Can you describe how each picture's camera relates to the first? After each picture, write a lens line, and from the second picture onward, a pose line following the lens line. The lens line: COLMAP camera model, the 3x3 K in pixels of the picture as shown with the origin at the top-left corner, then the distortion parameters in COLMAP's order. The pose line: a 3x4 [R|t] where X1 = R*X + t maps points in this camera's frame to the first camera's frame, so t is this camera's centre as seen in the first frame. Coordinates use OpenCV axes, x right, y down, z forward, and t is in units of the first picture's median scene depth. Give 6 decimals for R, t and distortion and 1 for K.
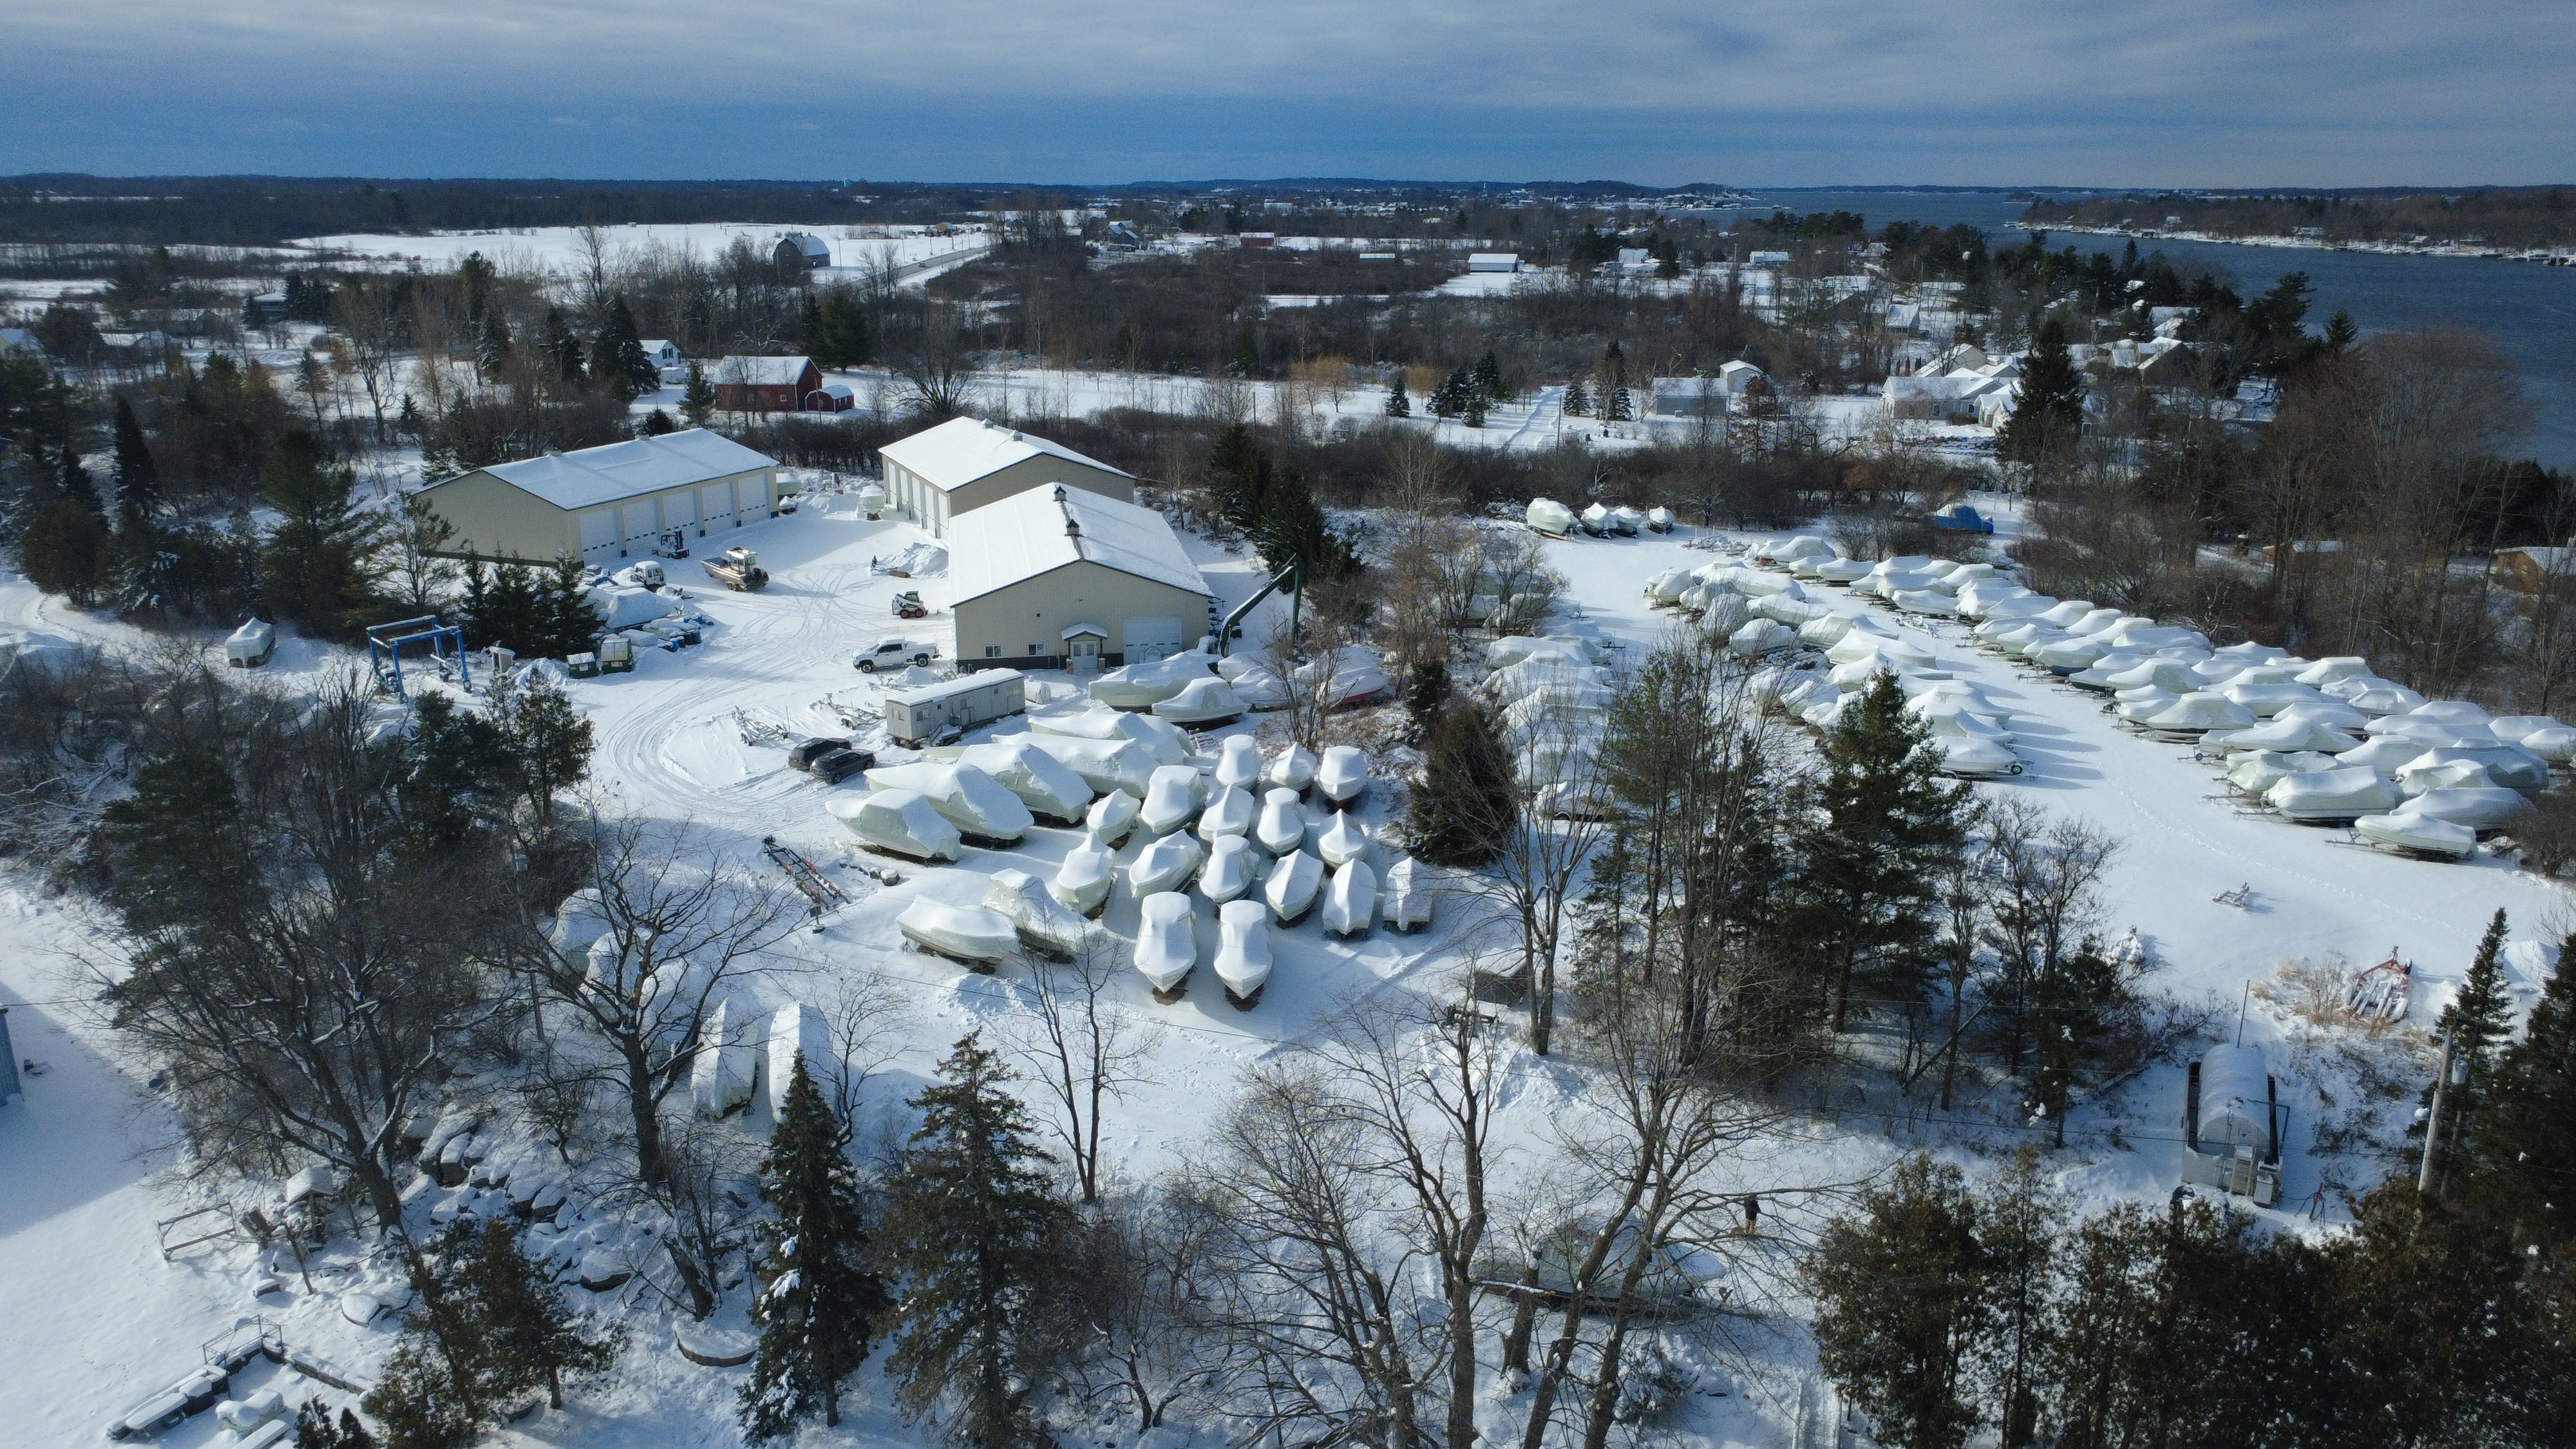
lens RADIAL K [[1859.1, 0, 1288.0], [0, 1859.1, 724.5], [0, 0, 1]] dist [-0.003335, -0.005080]
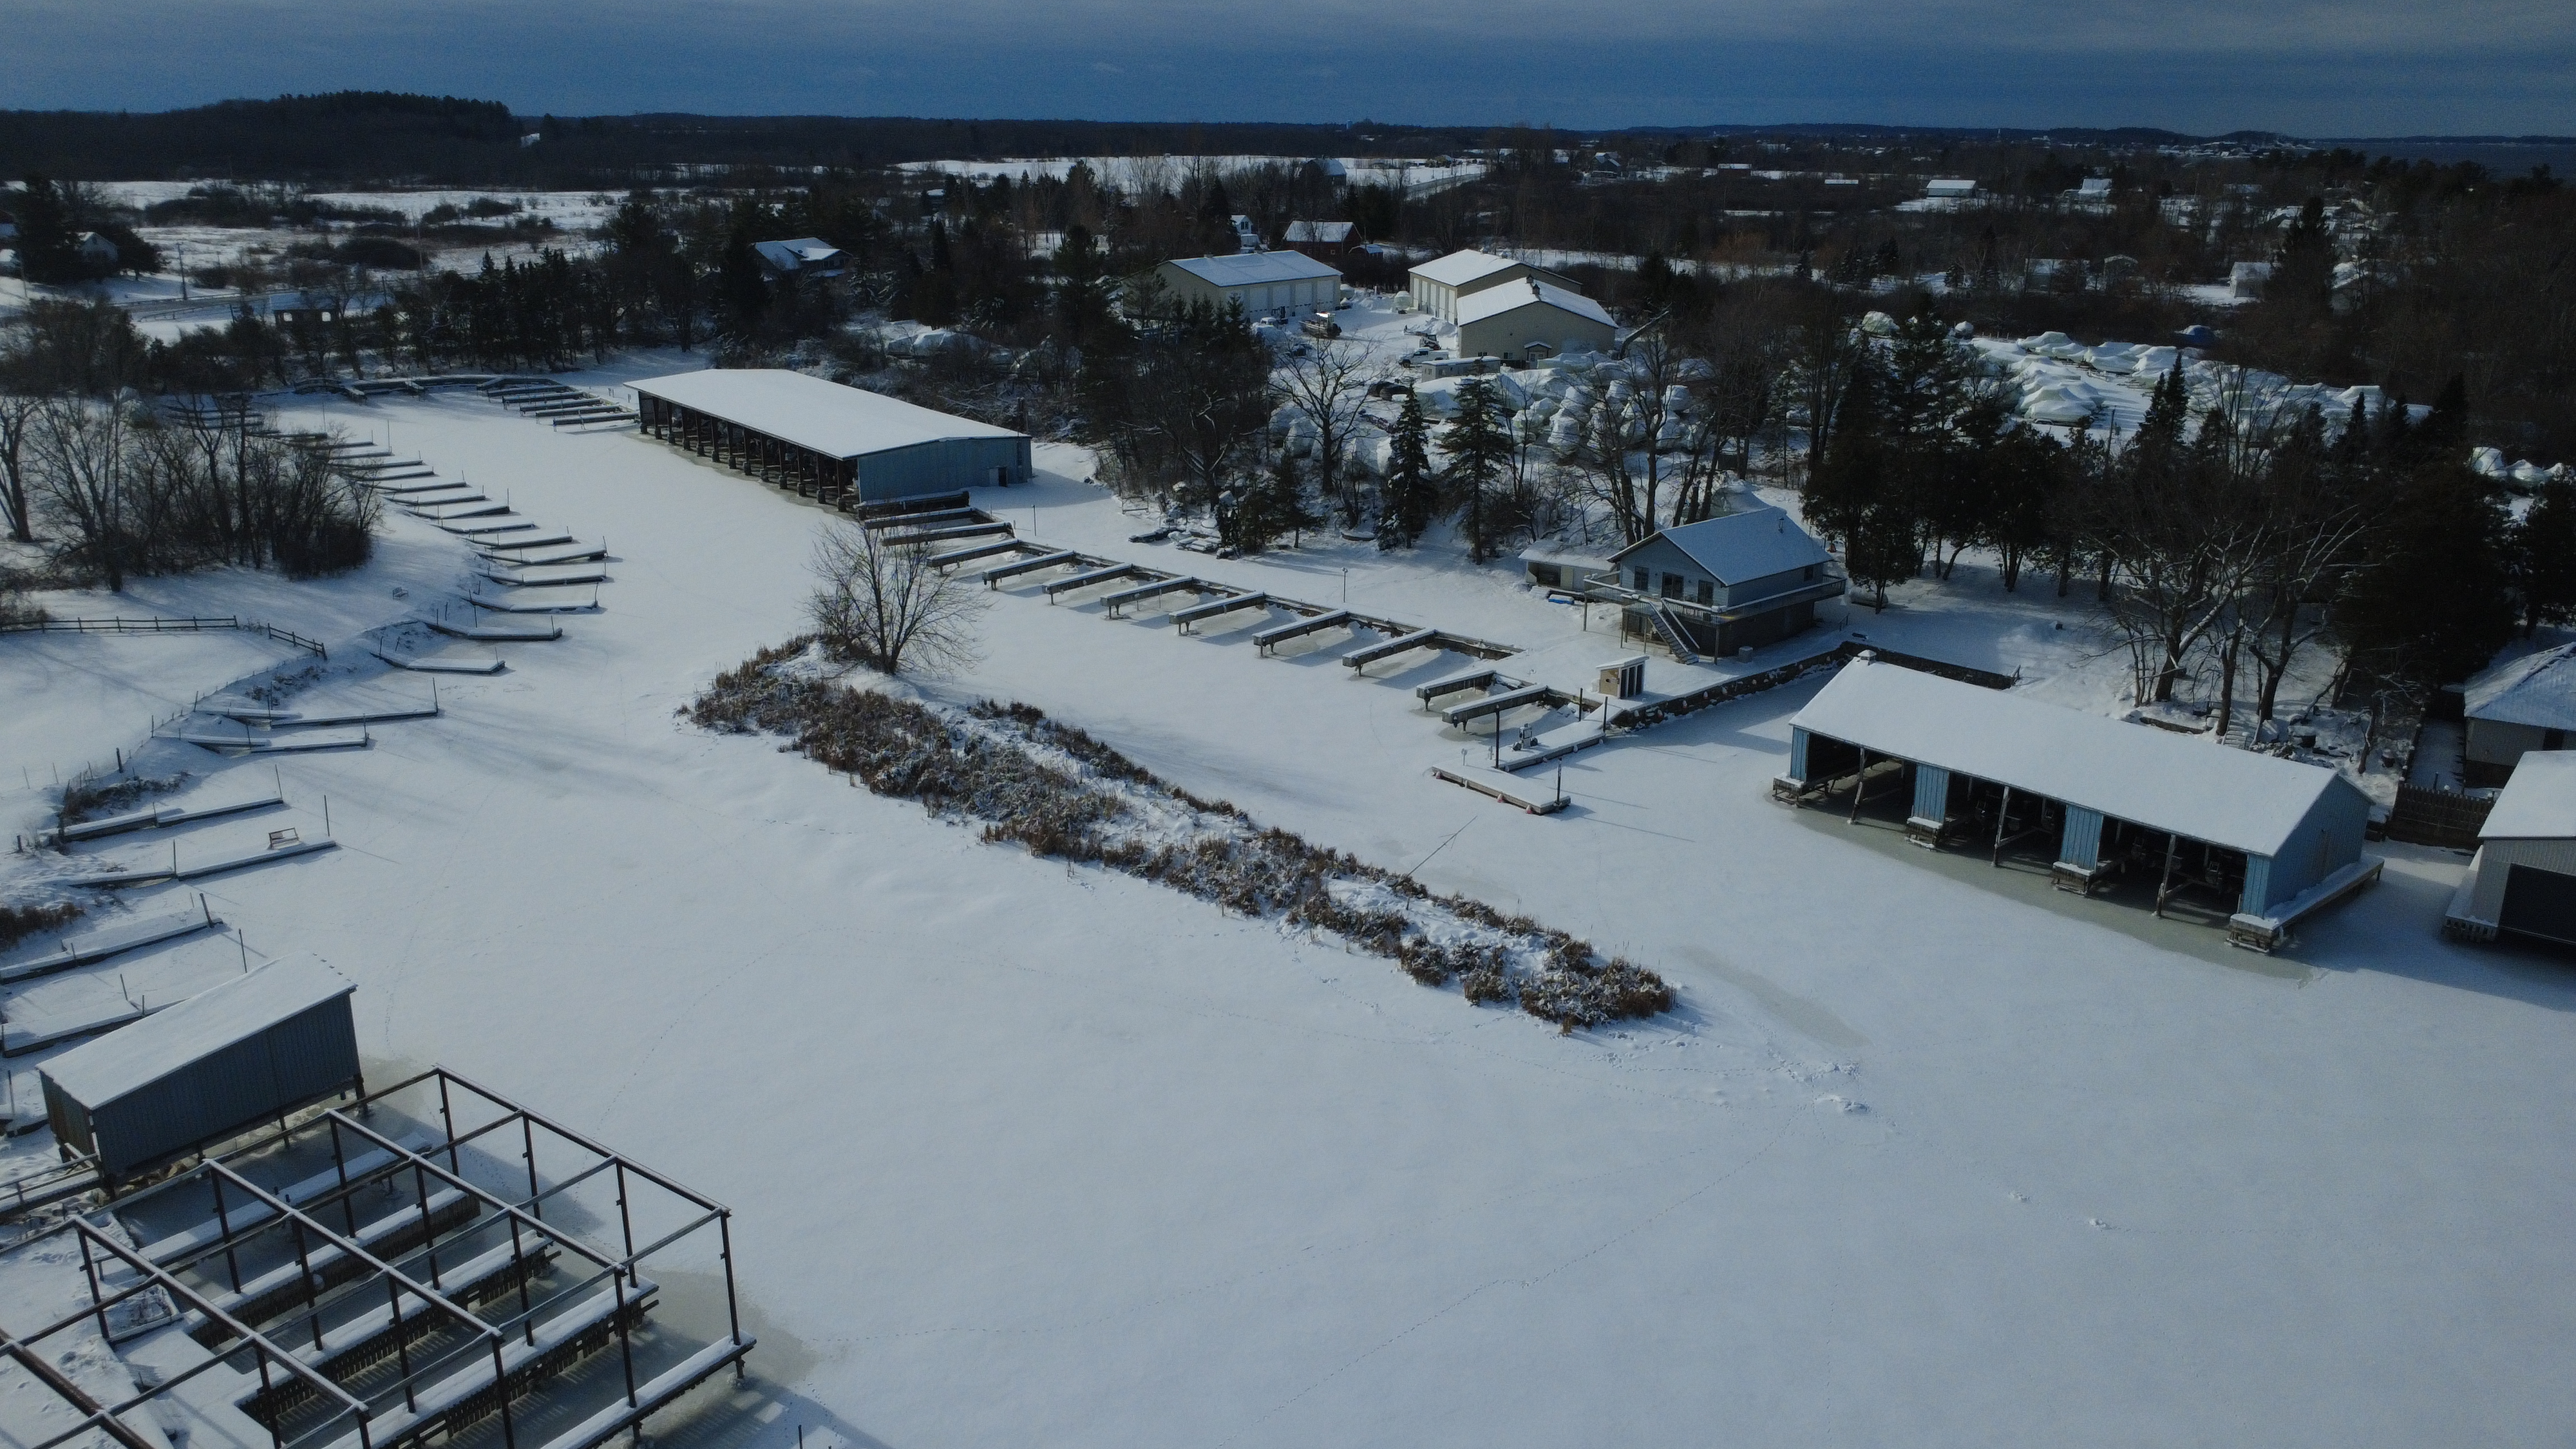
lens RADIAL K [[1859.1, 0, 1288.0], [0, 1859.1, 724.5], [0, 0, 1]] dist [-0.003335, -0.005080]
pose [[0.967909, 0.078809, -0.238626, 0.022986], [-0.072592, 0.996756, 0.034745, 0.057375], [0.240590, -0.016307, 0.970490, -0.156399]]
